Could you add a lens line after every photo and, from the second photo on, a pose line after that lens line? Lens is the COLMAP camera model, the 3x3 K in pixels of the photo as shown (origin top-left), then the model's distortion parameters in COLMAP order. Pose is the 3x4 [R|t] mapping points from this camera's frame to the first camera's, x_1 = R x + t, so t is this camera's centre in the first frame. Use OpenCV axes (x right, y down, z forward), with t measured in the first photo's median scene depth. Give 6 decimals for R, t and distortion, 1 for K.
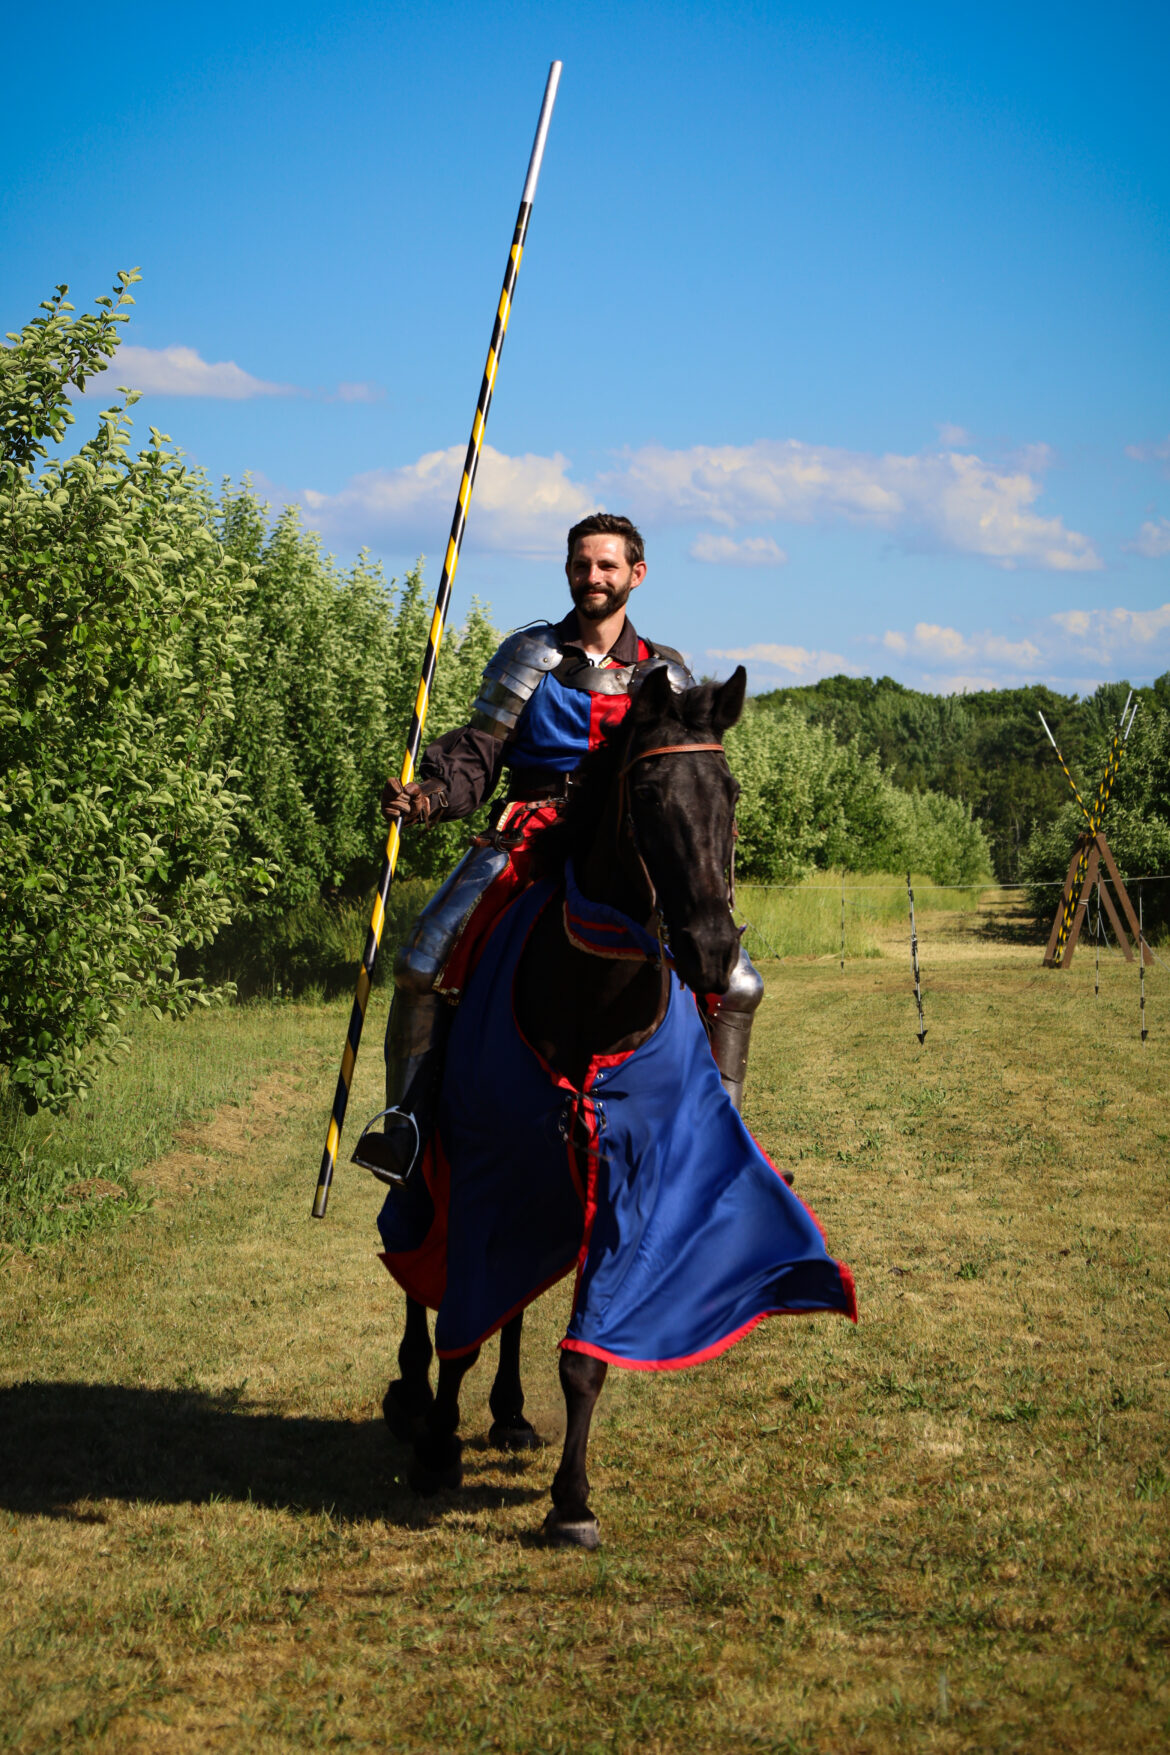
lens RADIAL K [[5853.8, 0, 585.0], [0, 5853.8, 877.5], [0, 0, 1]] dist [0.082306, -1.015335]
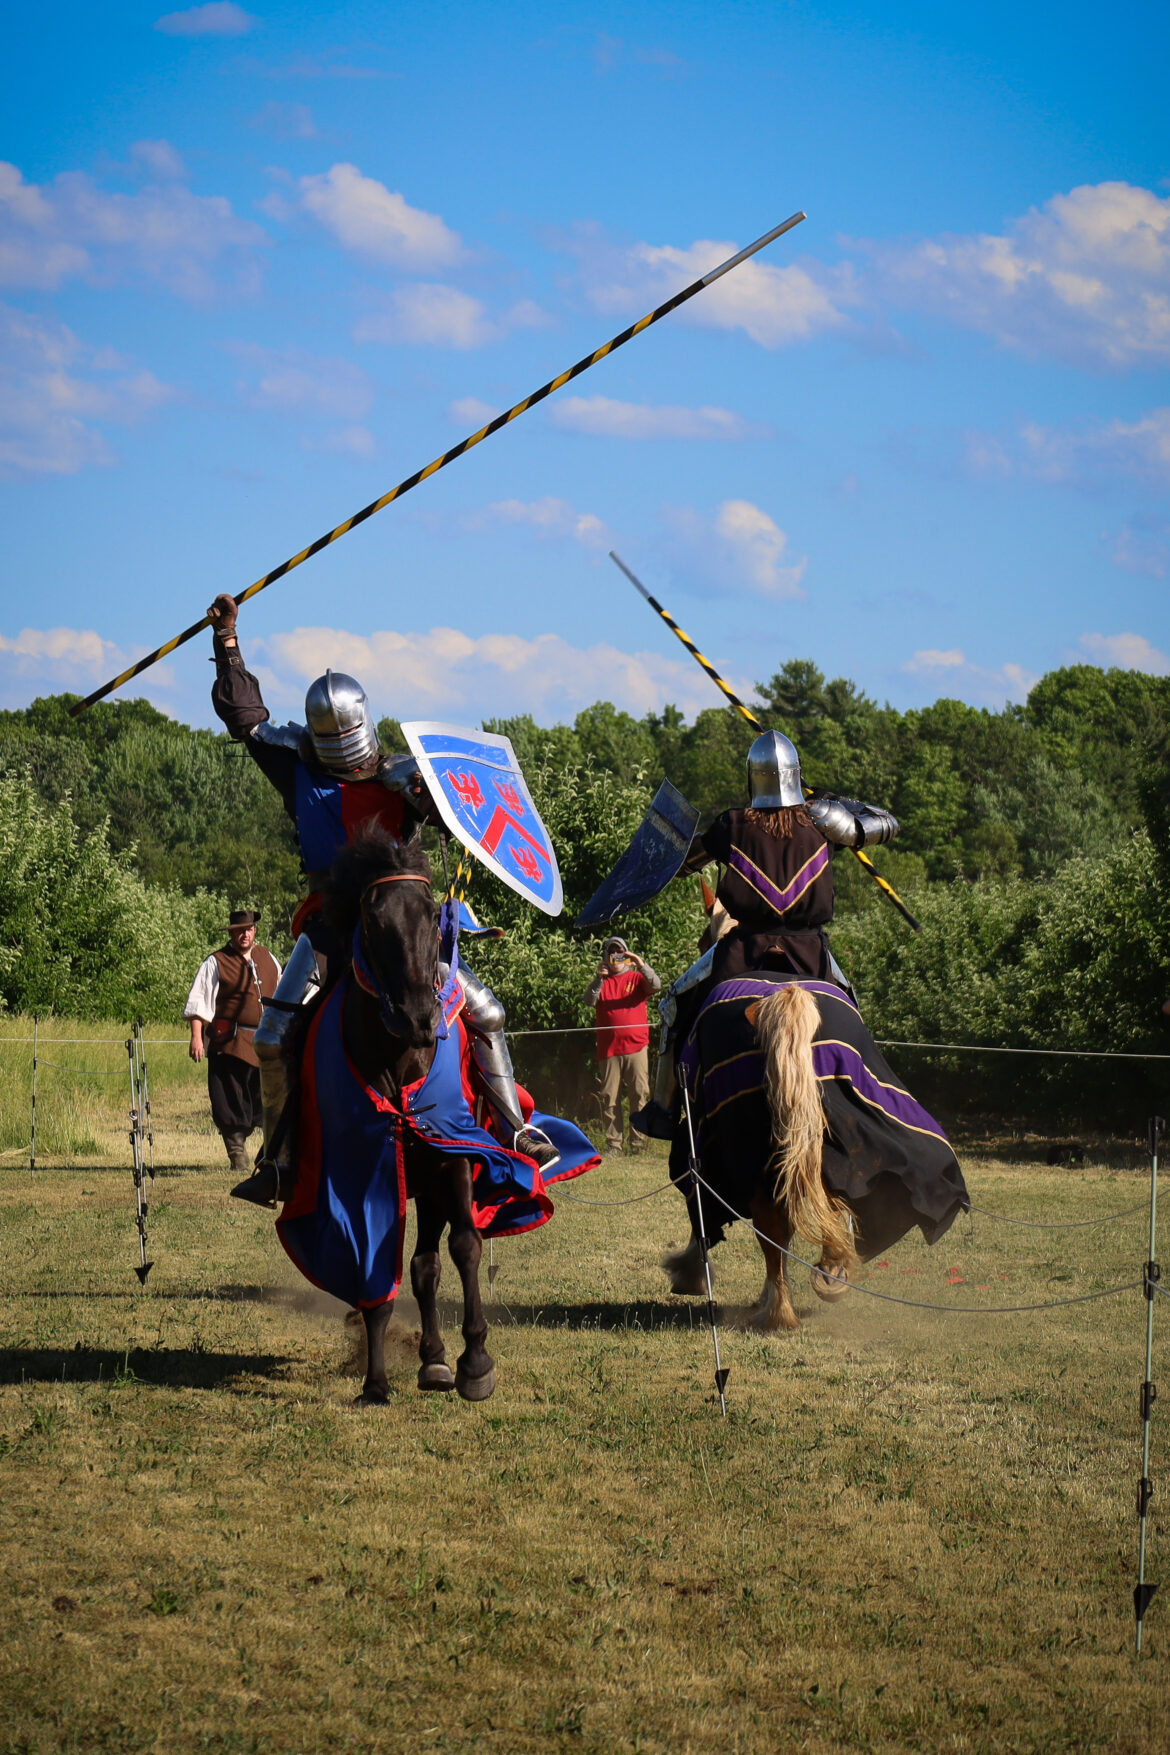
lens RADIAL K [[6563.8, 0, 585.0], [0, 6563.8, 877.5], [0, 0, 1]] dist [-0.072841, -1.841407]
pose [[0.985731, 0.017095, 0.167455, -0.013148], [-0.015445, 0.999819, -0.011149, -0.007362], [-0.167616, 0.008404, 0.985817, 0.259943]]
